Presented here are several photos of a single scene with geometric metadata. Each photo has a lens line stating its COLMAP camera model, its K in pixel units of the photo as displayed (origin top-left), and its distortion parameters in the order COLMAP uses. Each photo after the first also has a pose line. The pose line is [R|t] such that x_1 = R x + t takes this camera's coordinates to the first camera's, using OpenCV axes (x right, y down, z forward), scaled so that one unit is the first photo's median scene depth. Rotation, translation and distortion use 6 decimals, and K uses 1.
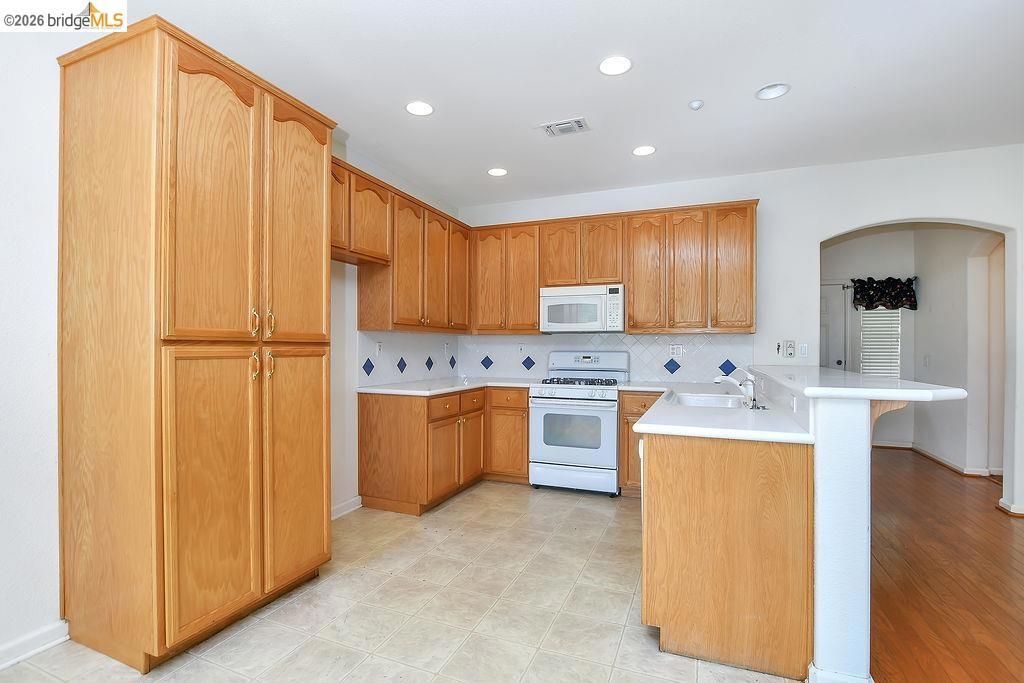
lens RADIAL K [[496.7, 0, 495.9], [0, 496.7, 346.3], [0, 0, 1]] dist [-0.027889, 0.005006]
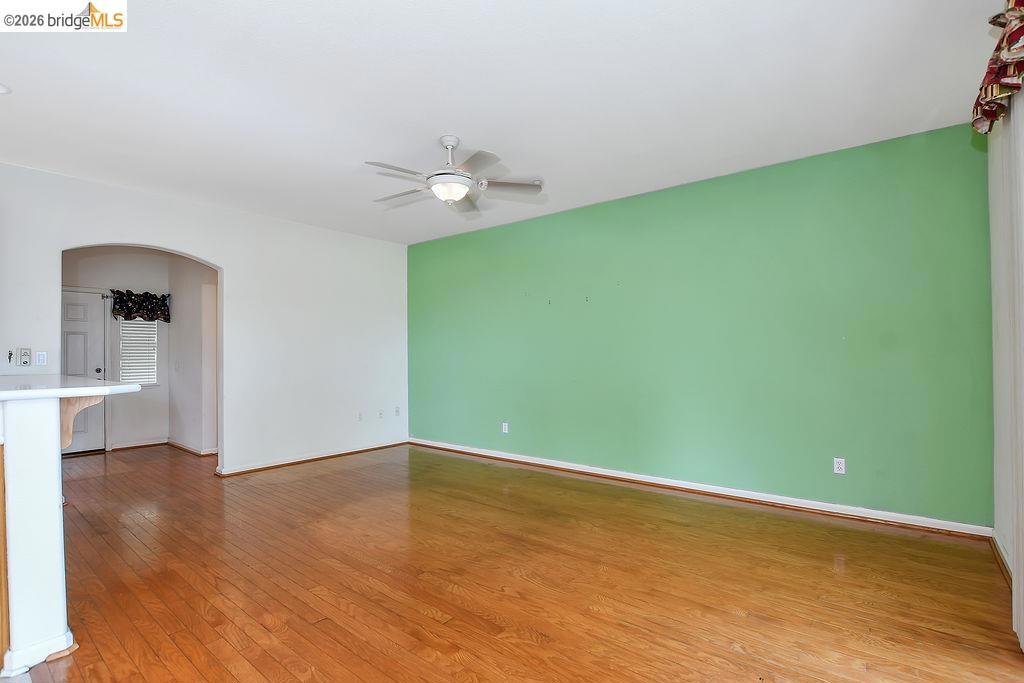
lens RADIAL K [[496.7, 0, 512.1], [0, 496.7, 344.9], [0, 0, 1]] dist [-0.027889, 0.005006]
pose [[0.293201, 0.010426, 0.955994, -0.022434], [0.008758, 0.999869, -0.013591, 0.002640], [-0.956011, 0.012358, 0.293071, -0.188915]]
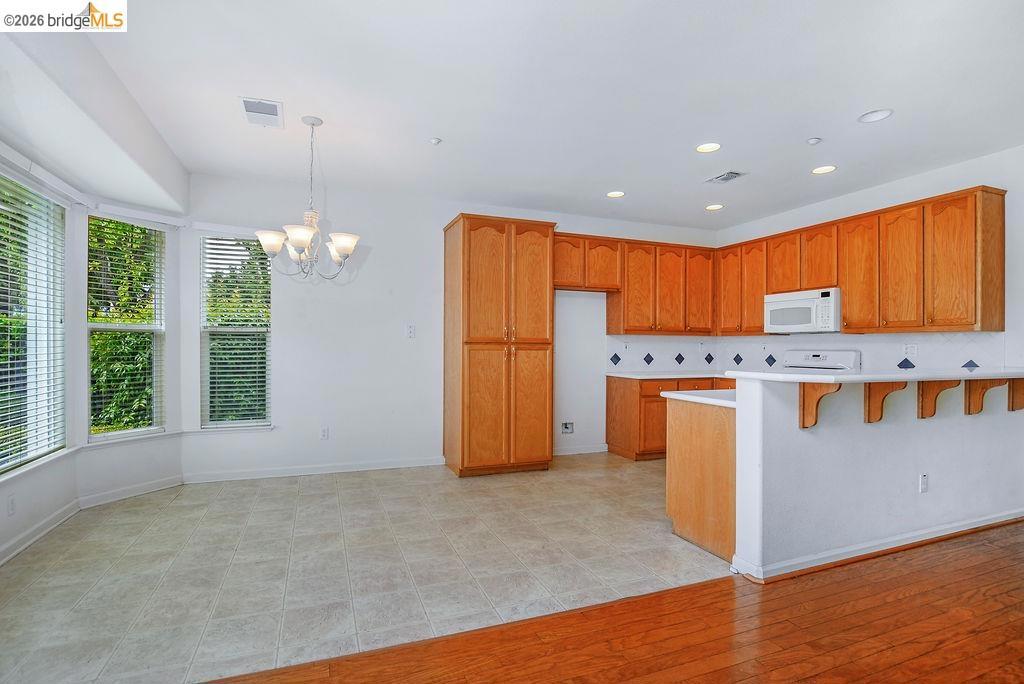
lens RADIAL K [[492.8, 0, 503.8], [0, 492.8, 343.2], [0, 0, 1]] dist [0.000070, -0.001068]
pose [[0.698095, -0.002236, -0.716002, 0.602144], [-0.002560, 0.999981, -0.005619, 0.002727], [0.716001, 0.005756, 0.698076, -0.290904]]
